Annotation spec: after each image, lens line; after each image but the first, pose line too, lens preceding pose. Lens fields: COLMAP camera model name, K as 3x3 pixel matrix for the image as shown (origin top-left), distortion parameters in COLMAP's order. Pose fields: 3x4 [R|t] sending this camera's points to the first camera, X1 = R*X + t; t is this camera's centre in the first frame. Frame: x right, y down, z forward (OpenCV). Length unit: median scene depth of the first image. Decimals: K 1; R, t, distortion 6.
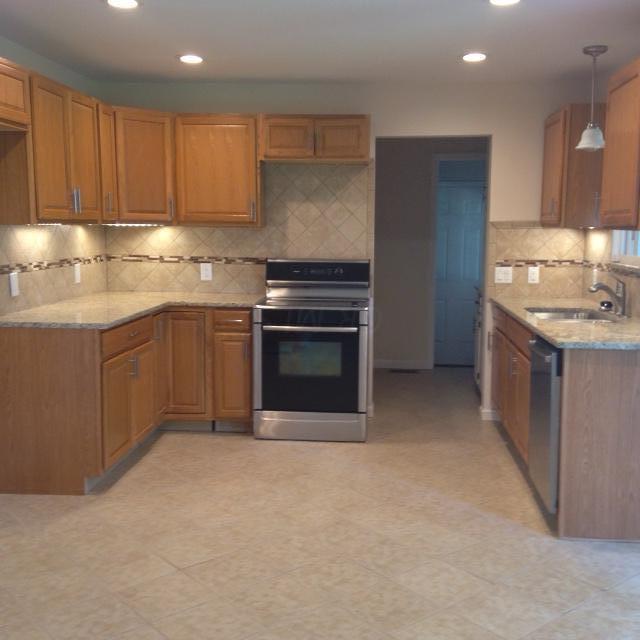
lens RADIAL K [[785.6, 0, 319.9], [0, 785.6, 320.1], [0, 0, 1]] dist [0.089306, 0.000000]
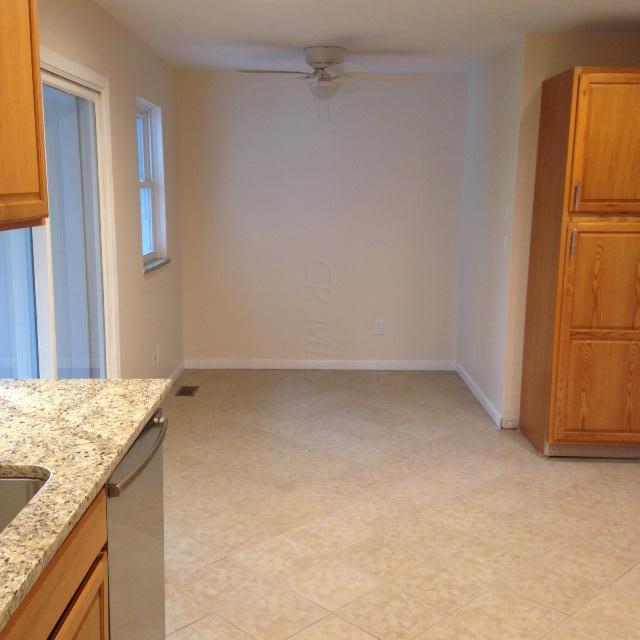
lens RADIAL K [[785.6, 0, 320.1], [0, 785.6, 320.3], [0, 0, 1]] dist [0.089306, 0.000000]
pose [[-0.996063, -0.003956, -0.088561, 0.179016], [-0.029977, 0.955185, 0.294487, -0.183095], [0.083427, 0.295983, -0.951543, 1.293569]]
